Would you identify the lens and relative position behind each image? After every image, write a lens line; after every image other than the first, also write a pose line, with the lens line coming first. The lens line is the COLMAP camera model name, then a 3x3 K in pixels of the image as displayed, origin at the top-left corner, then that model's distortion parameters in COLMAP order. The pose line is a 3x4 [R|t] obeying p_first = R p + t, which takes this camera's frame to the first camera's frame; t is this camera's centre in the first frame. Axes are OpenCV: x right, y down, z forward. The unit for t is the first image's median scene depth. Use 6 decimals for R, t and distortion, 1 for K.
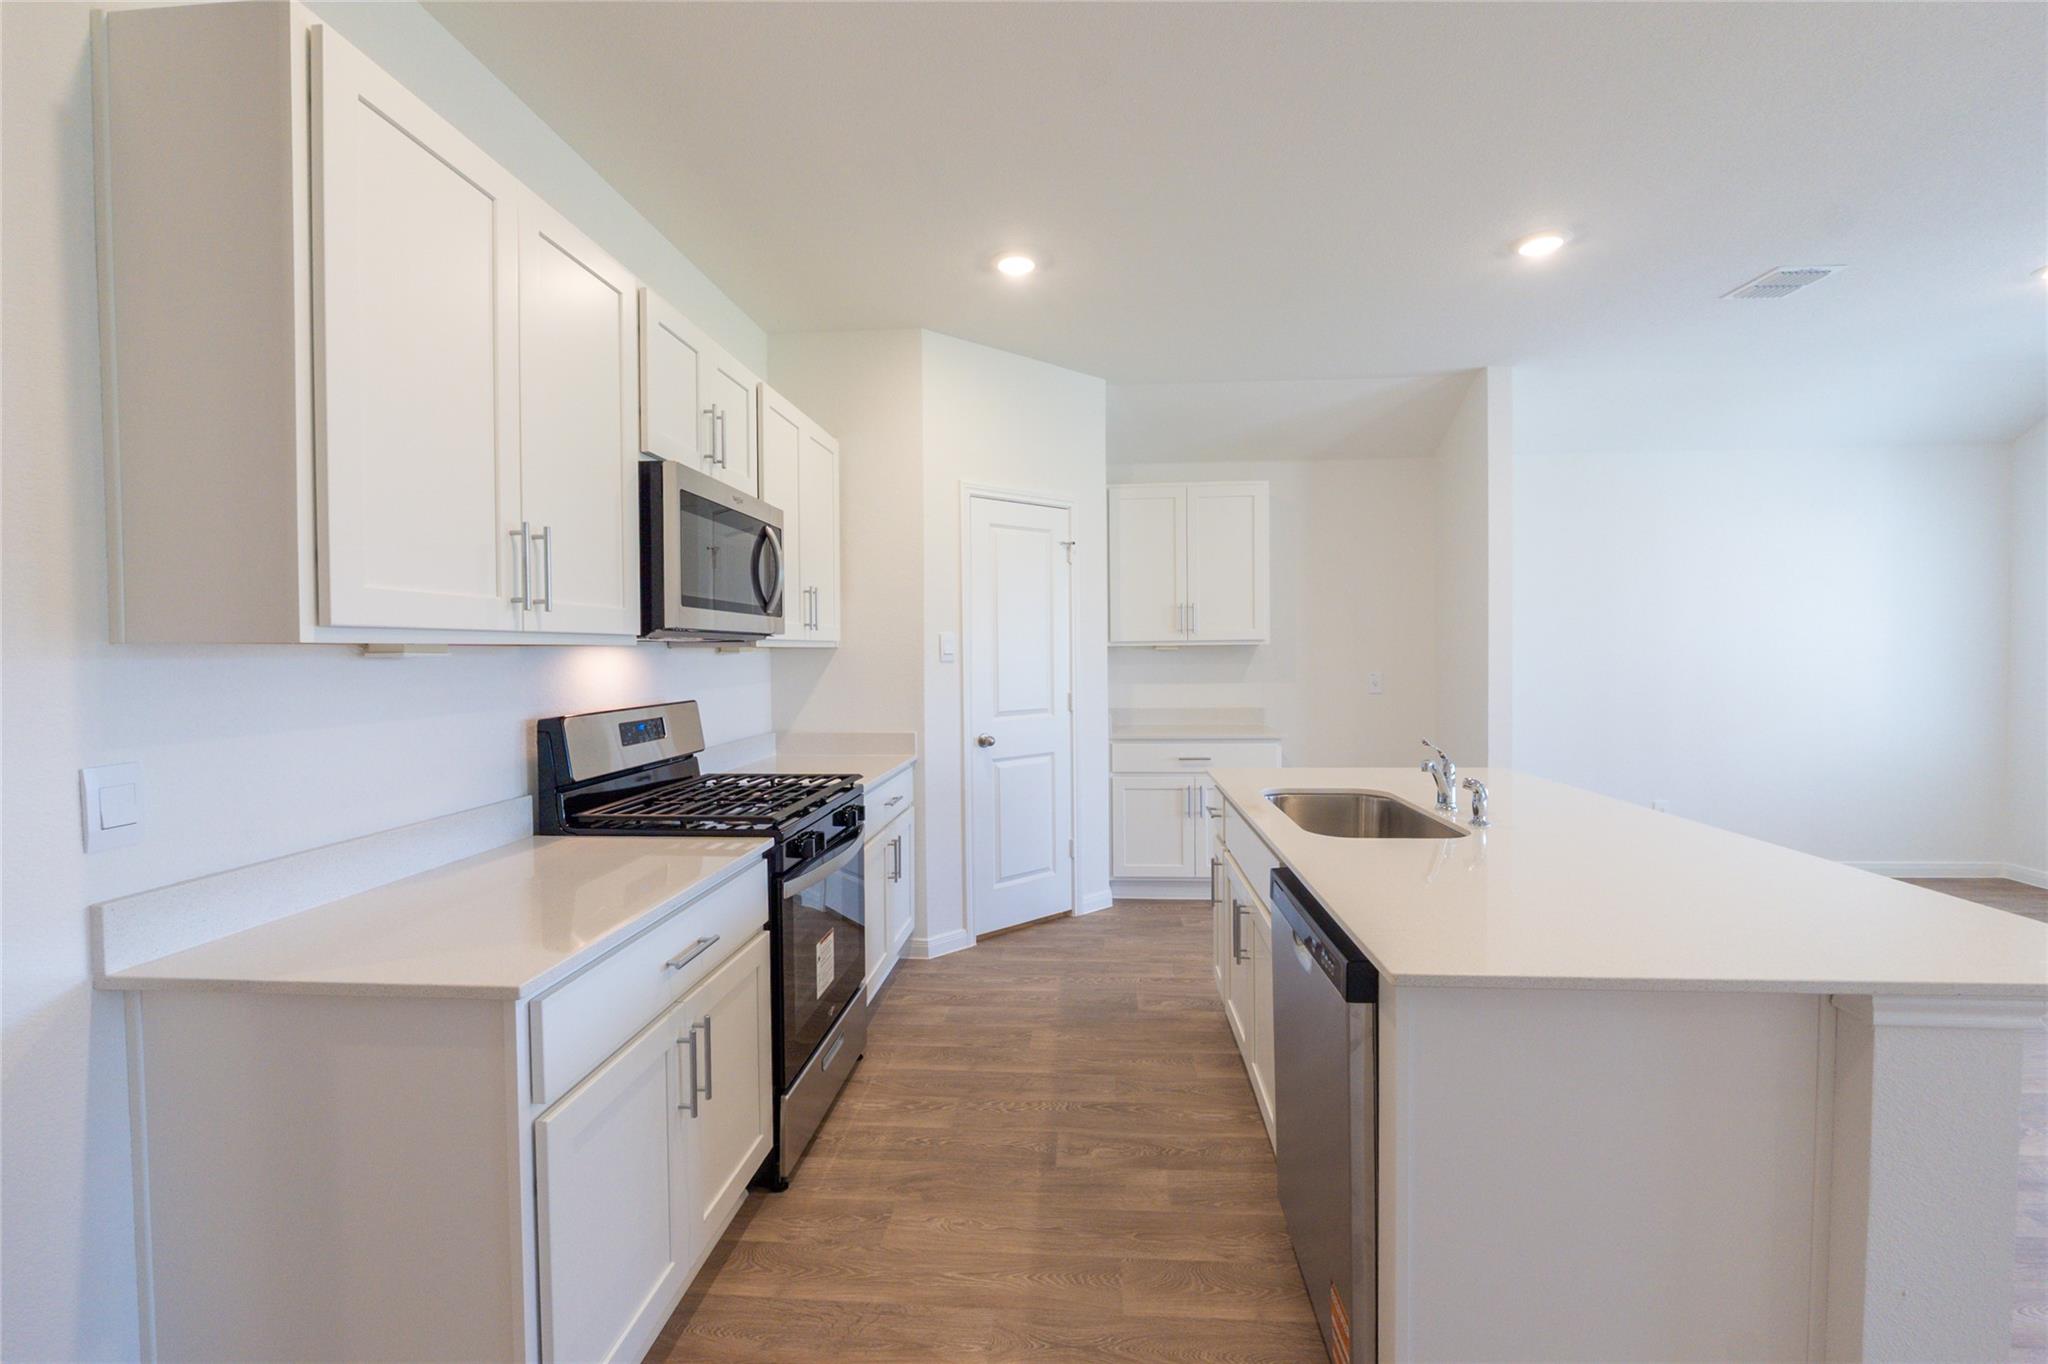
lens RADIAL K [[852.8, 0, 1022.3], [0, 852.8, 676.1], [0, 0, 1]] dist [-0.023778, 0.000056]
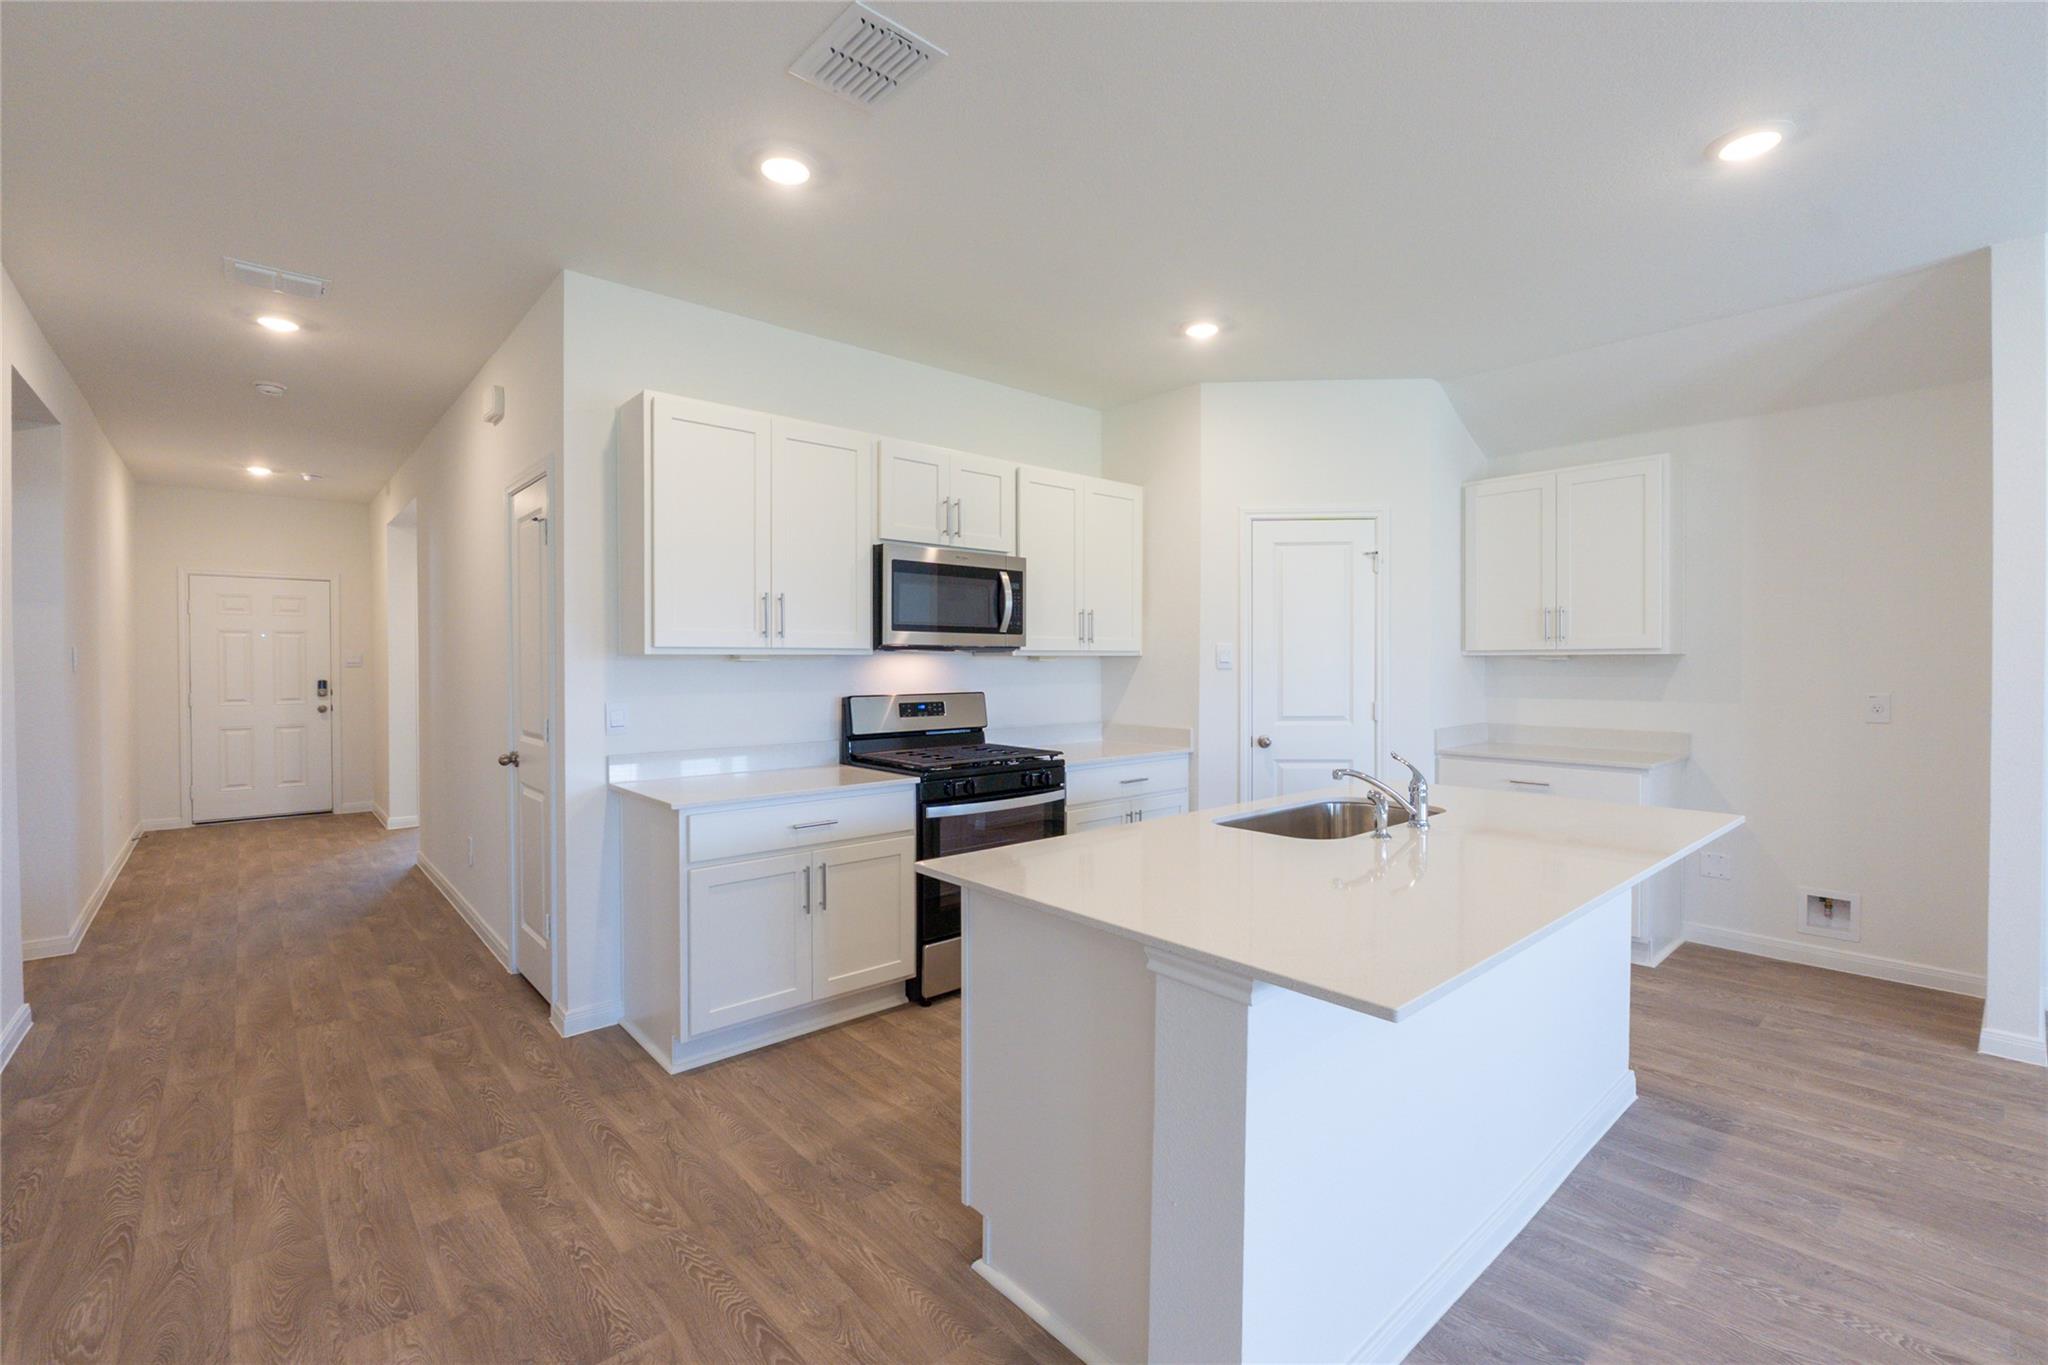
lens RADIAL K [[881.3, 0, 1027.4], [0, 881.3, 668.1], [0, 0, 1]] dist [-0.002827, -0.000467]
pose [[0.724934, 0.012386, -0.688707, 0.515526], [-0.025589, 0.999632, -0.008957, -0.000979], [0.688343, 0.024117, 0.724985, -0.030710]]
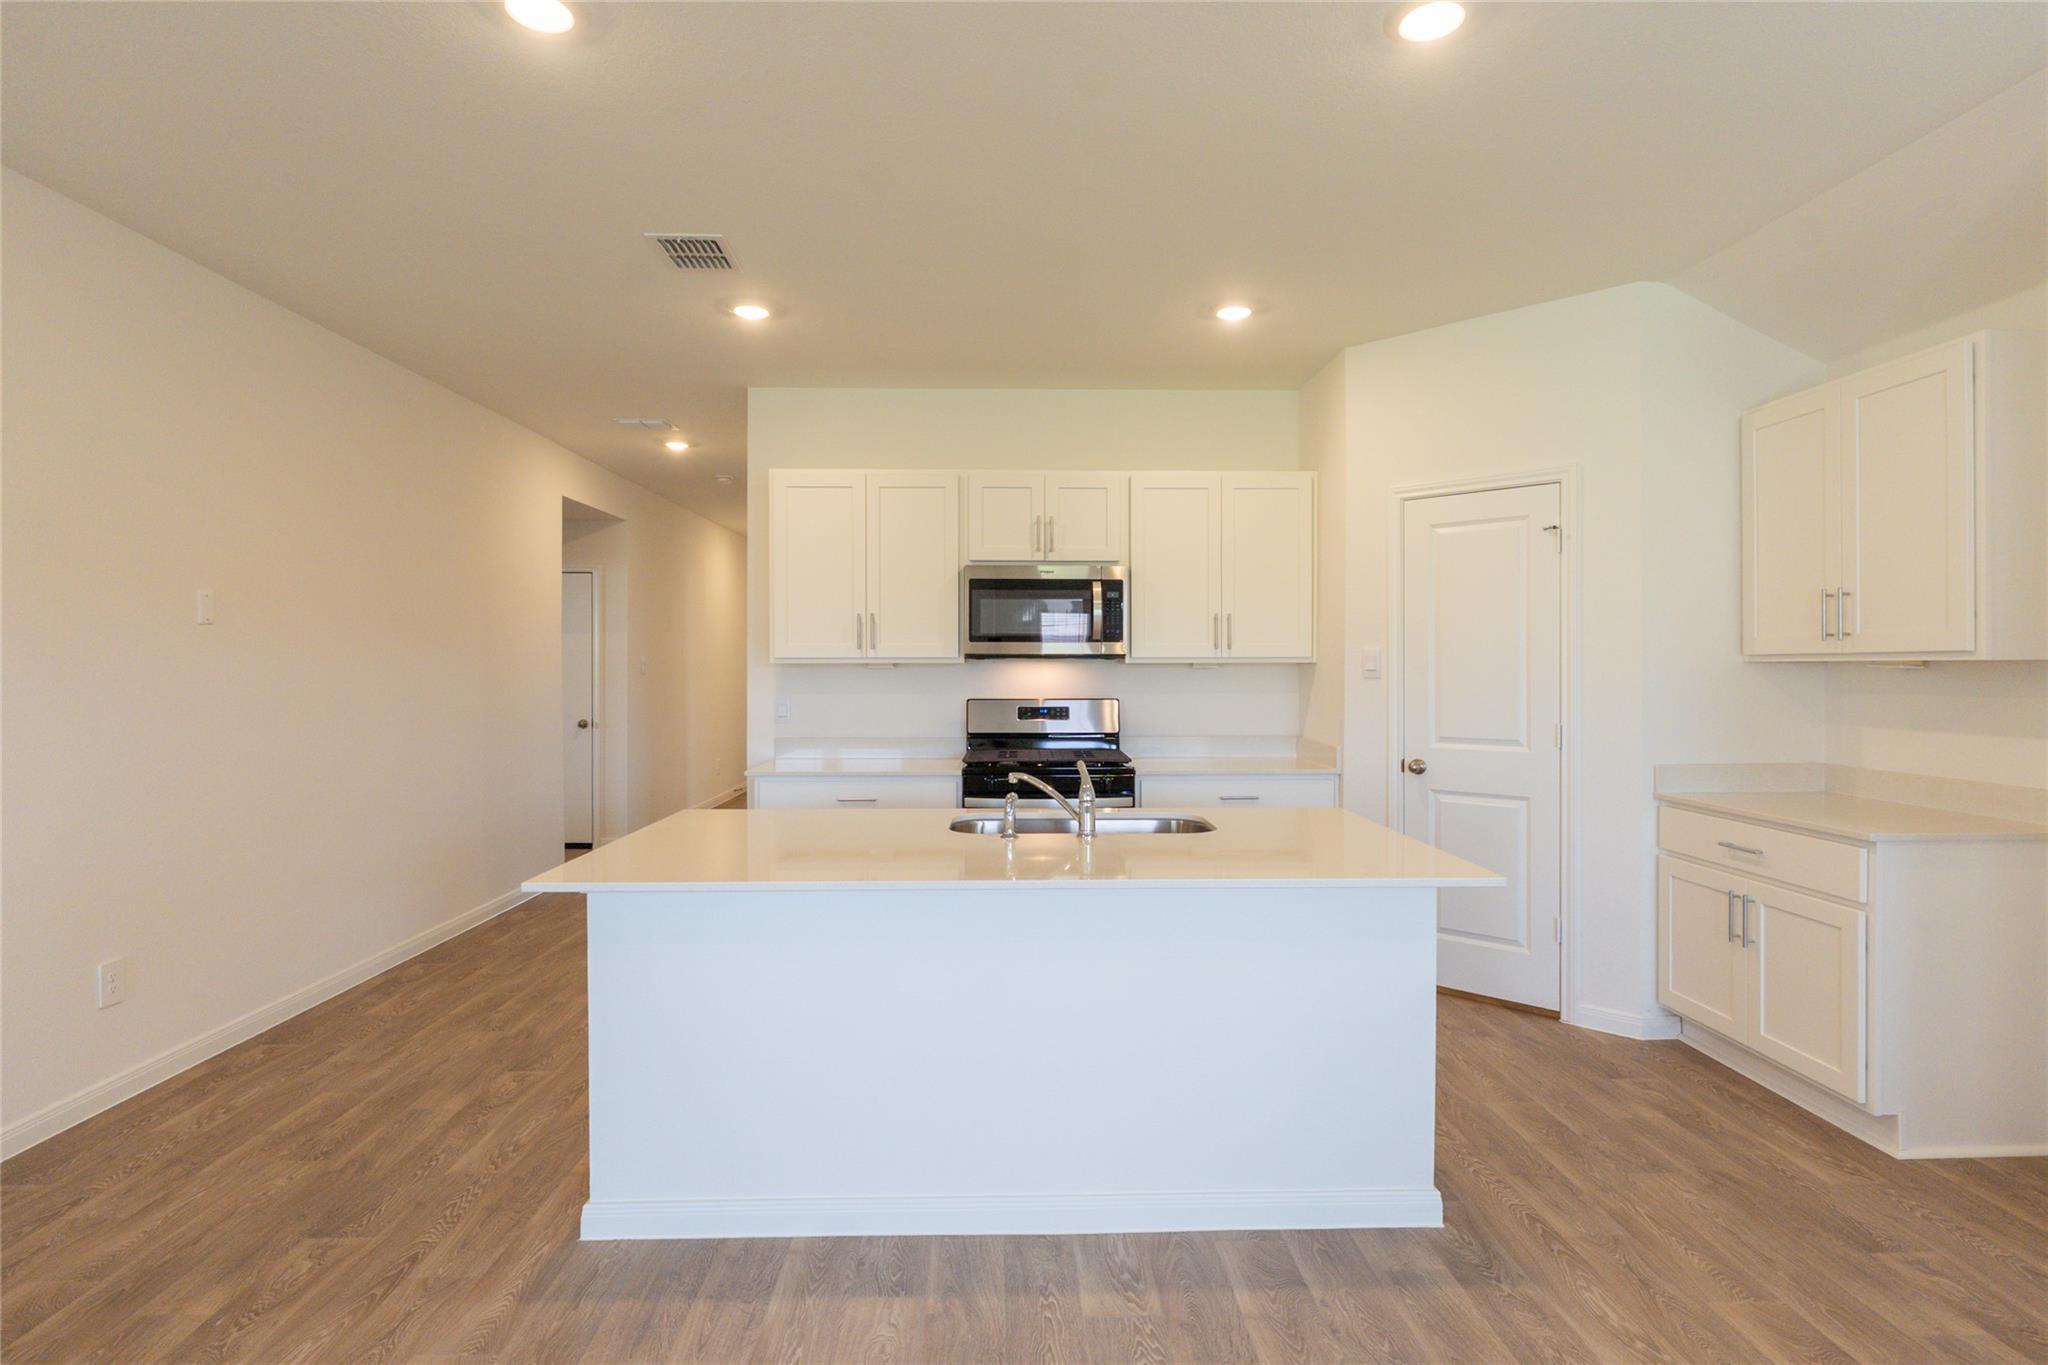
lens RADIAL K [[1016.6, 0, 1035.4], [0, 1016.6, 662.7], [0, 0, 1]] dist [-0.002494, -0.000314]
pose [[0.113927, 0.005052, -0.993476, 0.982374], [-0.030077, 0.999546, 0.001634, -0.023936], [0.993034, 0.029695, 0.114028, 0.475202]]
